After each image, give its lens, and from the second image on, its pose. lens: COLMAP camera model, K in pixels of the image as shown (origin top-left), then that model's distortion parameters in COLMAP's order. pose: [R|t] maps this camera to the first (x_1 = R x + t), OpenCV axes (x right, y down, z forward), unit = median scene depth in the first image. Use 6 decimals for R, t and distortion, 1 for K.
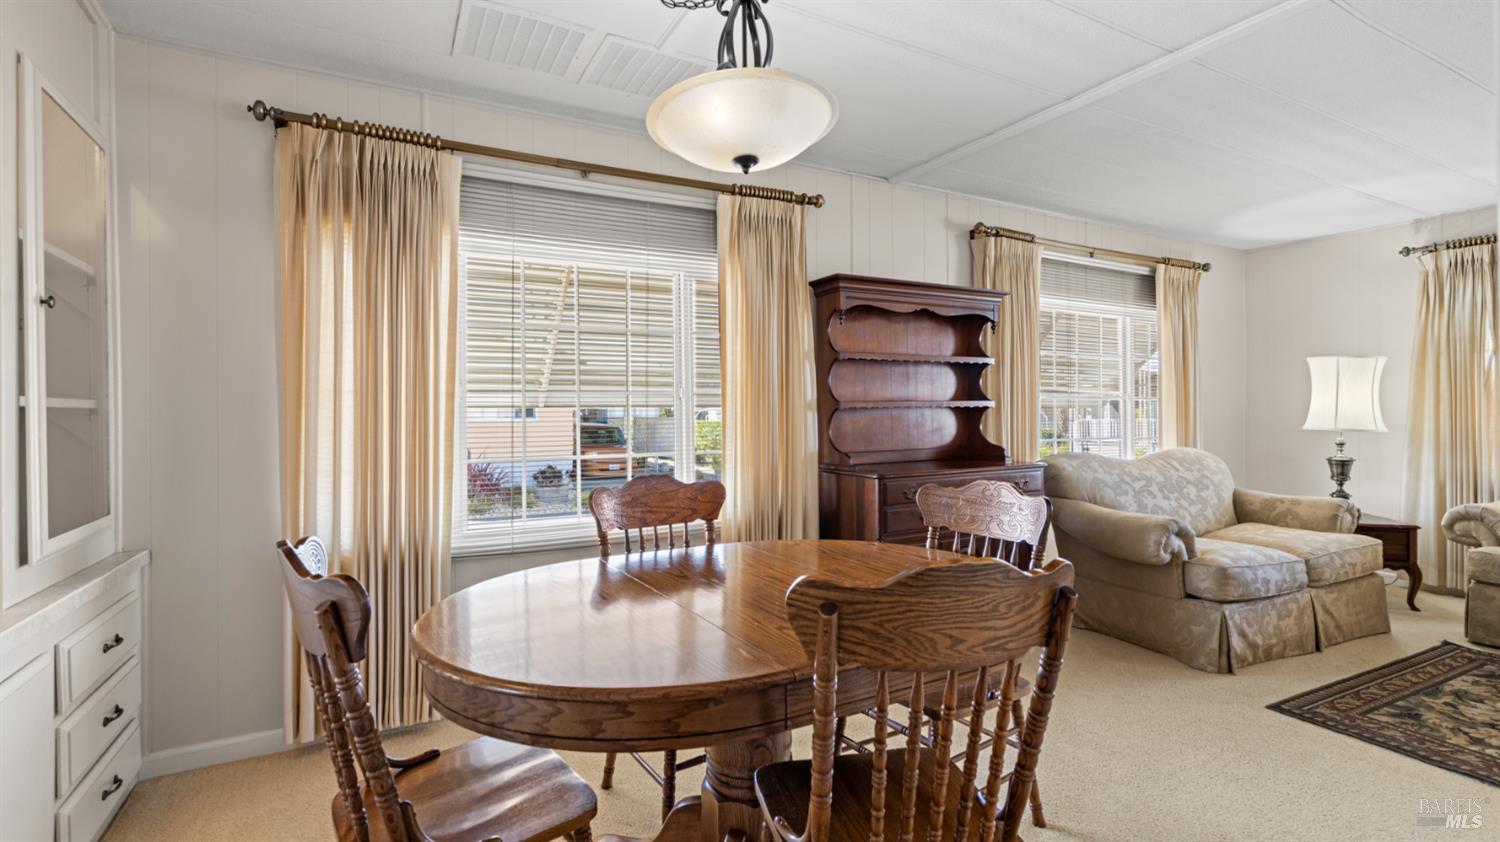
lens RADIAL K [[691.8, 0, 749.3], [0, 691.8, 405.3], [0, 0, 1]] dist [-0.002206, 0.000246]
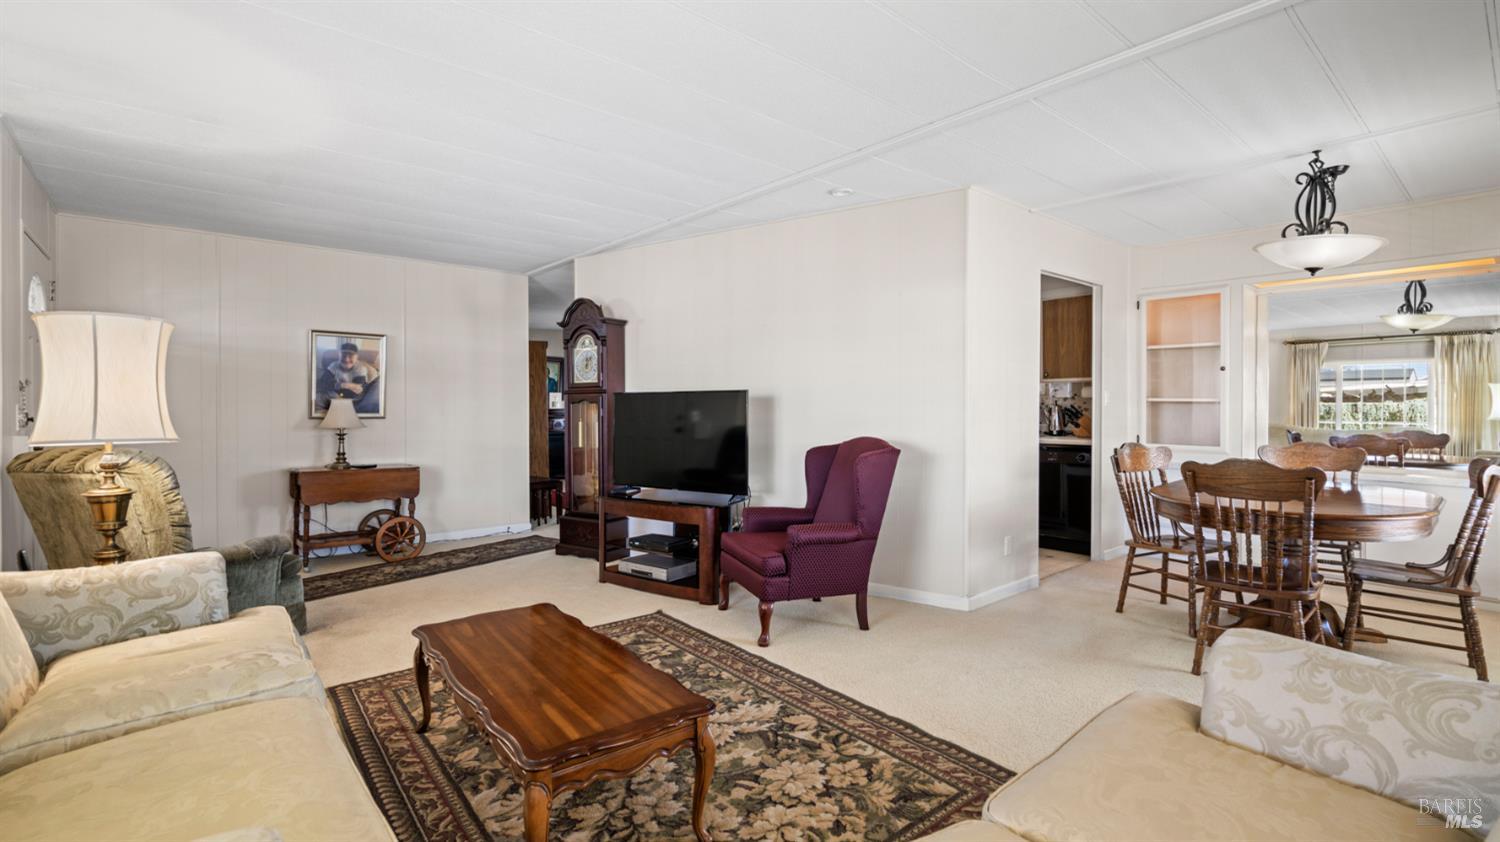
lens RADIAL K [[675.8, 0, 746.9], [0, 675.8, 408.7], [0, 0, 1]] dist [-0.003928, 0.000784]
pose [[-0.978740, 0.007459, -0.204971, 1.266328], [0.007918, 0.999968, -0.001420, 0.006298], [0.204954, -0.003013, -0.978767, 1.684353]]
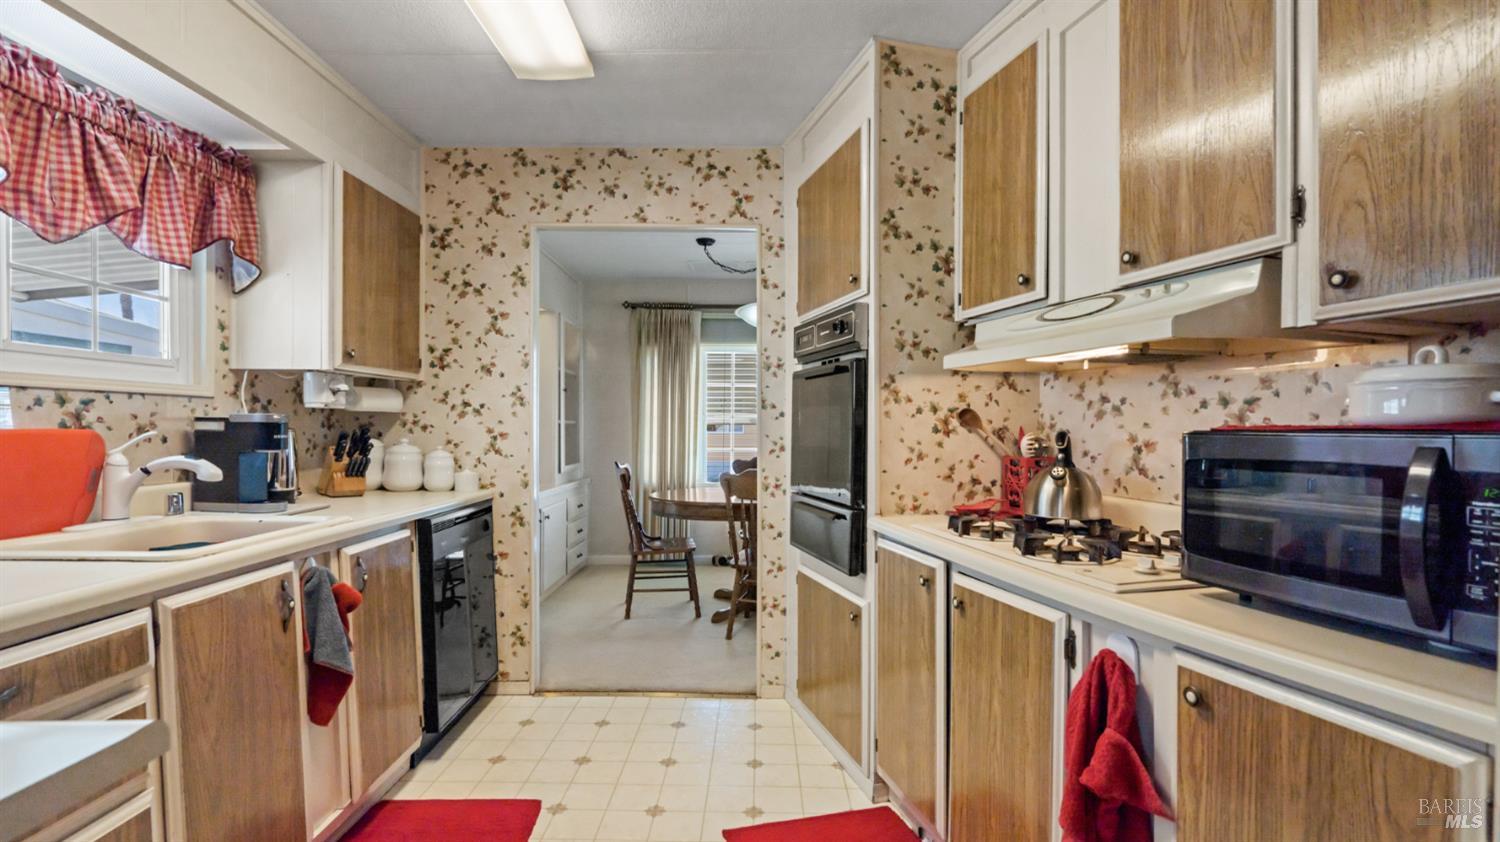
lens RADIAL K [[682.6, 0, 749.0], [0, 682.6, 427.8], [0, 0, 1]] dist [-0.001977, 0.001331]
pose [[0.877597, 0.011619, -0.479259, 0.769981], [-0.006130, 0.999896, 0.013017, -0.015580], [0.479360, -0.008486, 0.877577, -0.847354]]
